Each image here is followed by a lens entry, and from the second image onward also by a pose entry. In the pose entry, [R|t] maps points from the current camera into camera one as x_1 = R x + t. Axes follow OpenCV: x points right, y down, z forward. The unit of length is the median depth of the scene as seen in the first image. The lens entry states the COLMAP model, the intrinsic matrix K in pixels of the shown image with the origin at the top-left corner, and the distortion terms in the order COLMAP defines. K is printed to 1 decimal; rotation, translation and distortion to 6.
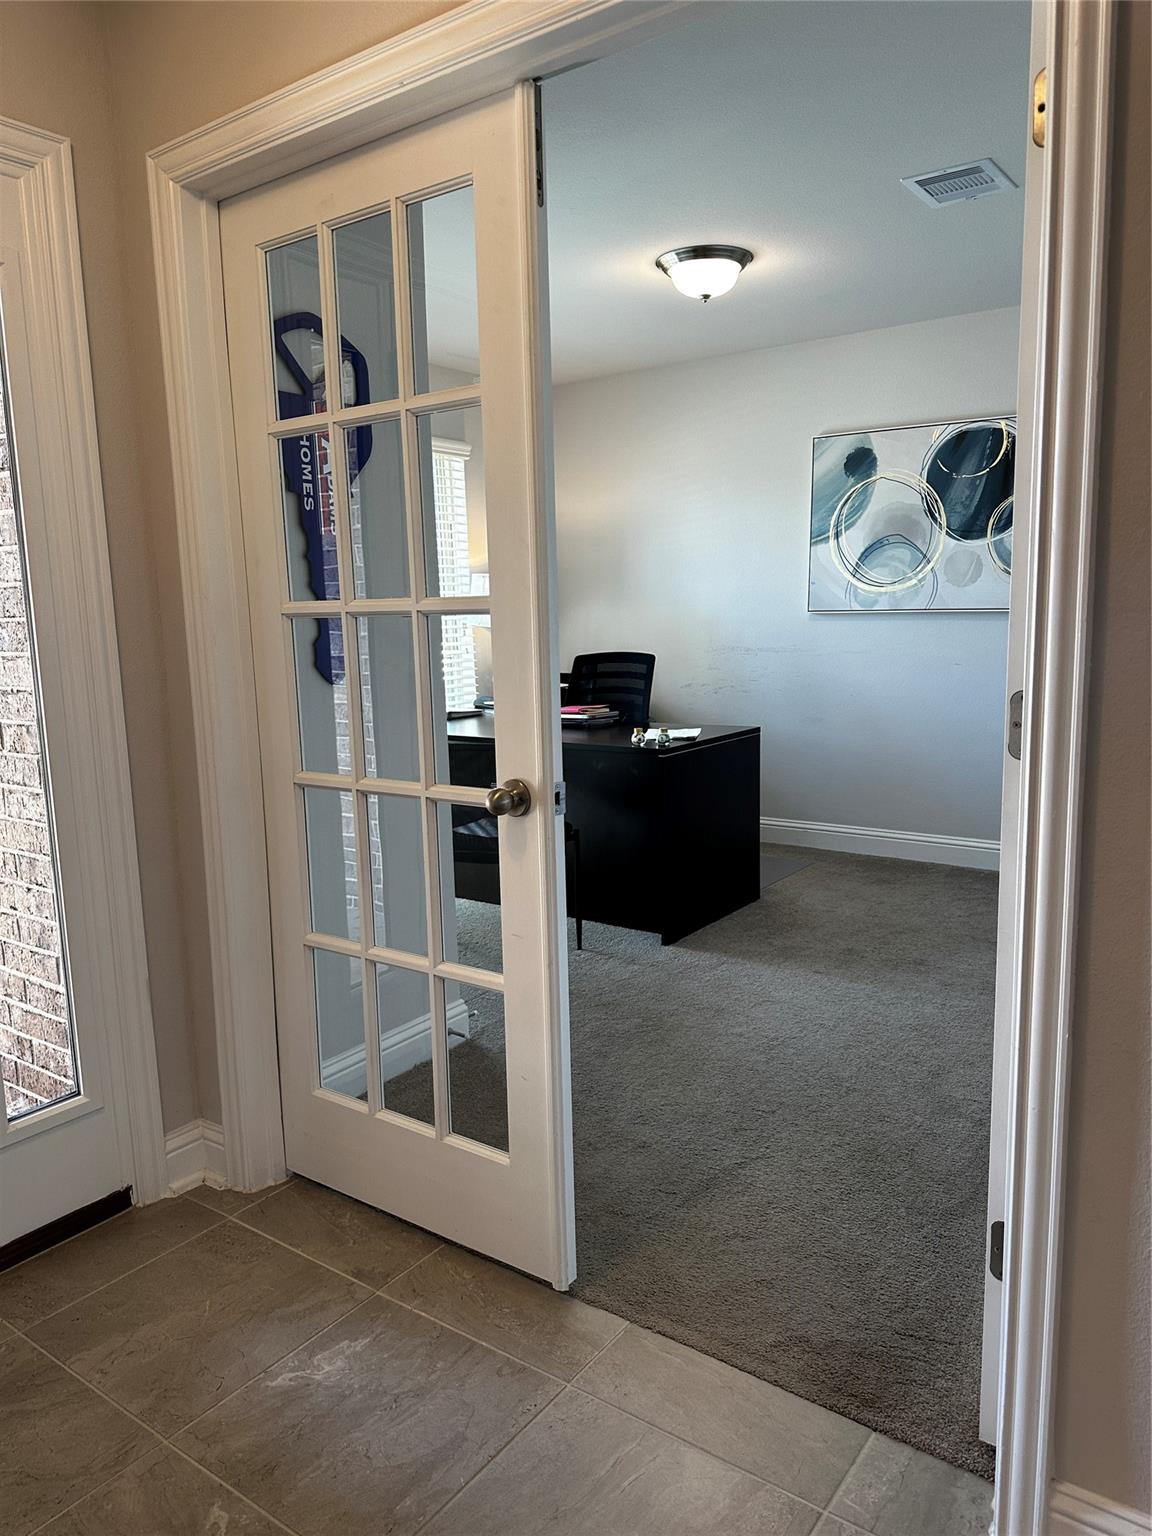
lens RADIAL K [[1079.1, 0, 575.0], [0, 1079.1, 782.2], [0, 0, 1]] dist [0.077589, -0.076049]
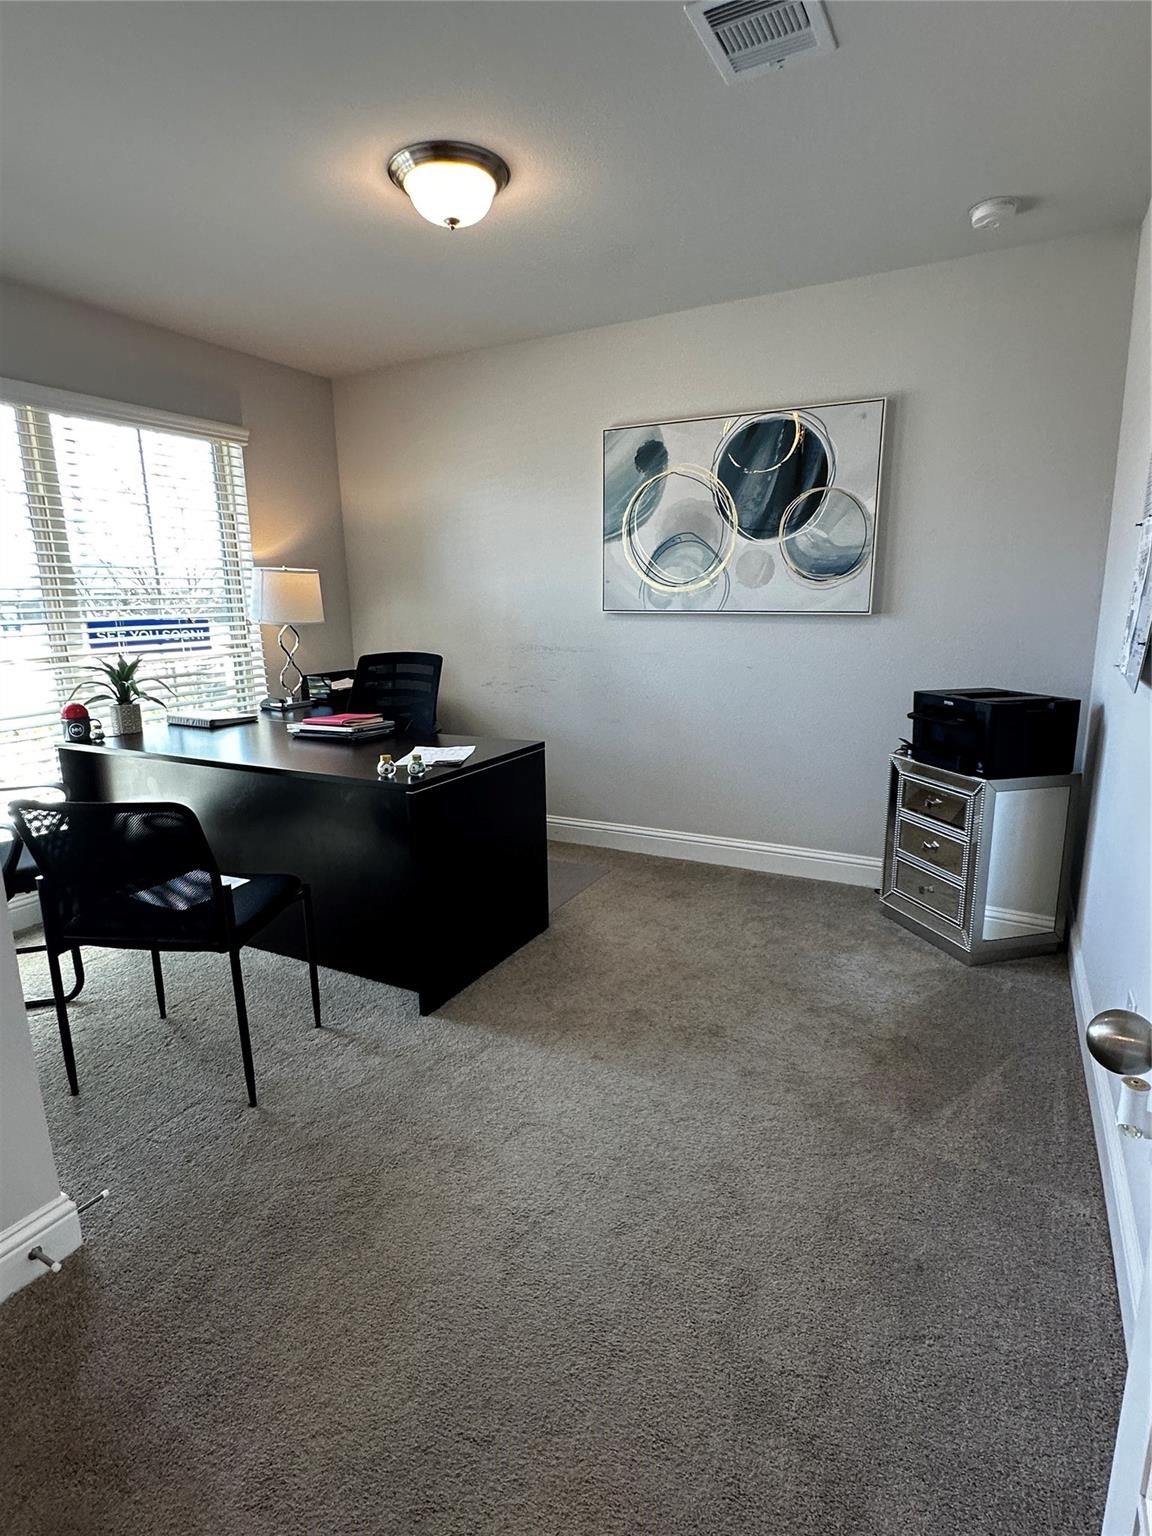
lens RADIAL K [[807.3, 0, 575.5], [0, 807.3, 776.3], [0, 0, 1]] dist [-0.010295, 0.003234]
pose [[0.989982, -0.020944, 0.139632, 0.095732], [0.013428, 0.998421, 0.054551, -0.054390], [-0.140554, -0.052130, 0.988700, 0.309325]]
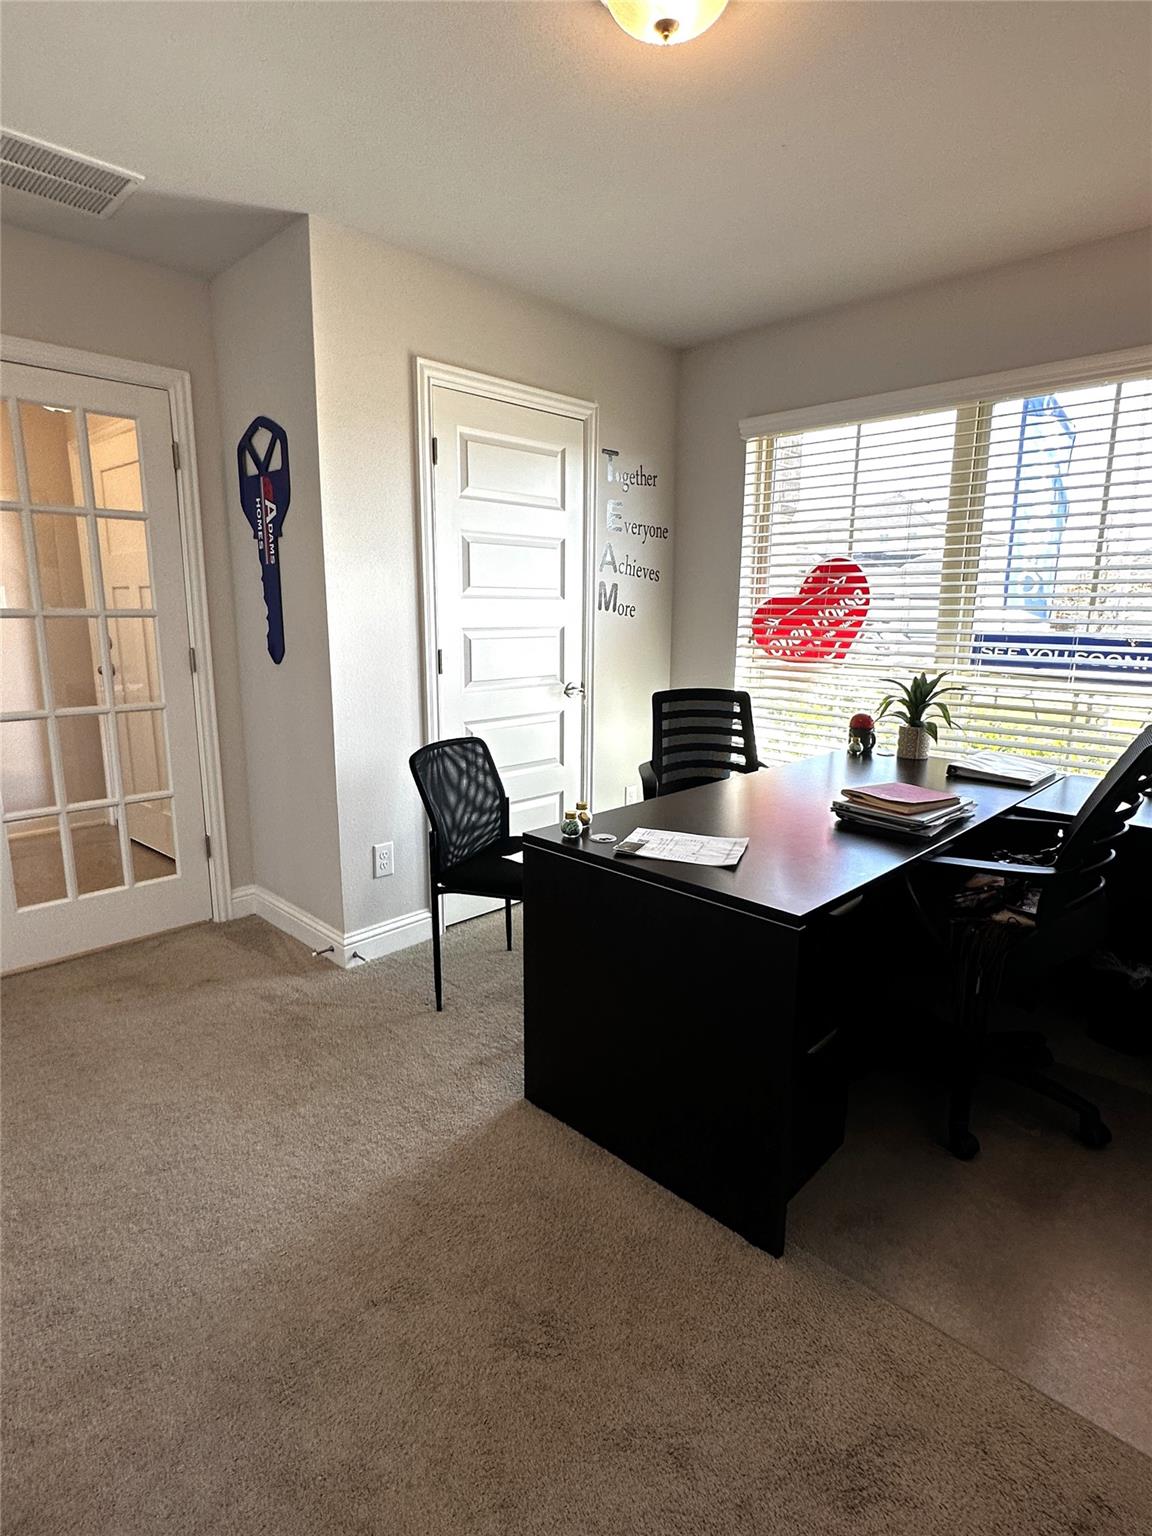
lens RADIAL K [[807.3, 0, 577.2], [0, 807.3, 762.7], [0, 0, 1]] dist [-0.010295, 0.003234]
pose [[-0.150013, 0.214037, -0.965238, 0.447899], [-0.163788, 0.957415, 0.237758, -0.158917], [0.975023, 0.193762, -0.108568, 0.855004]]
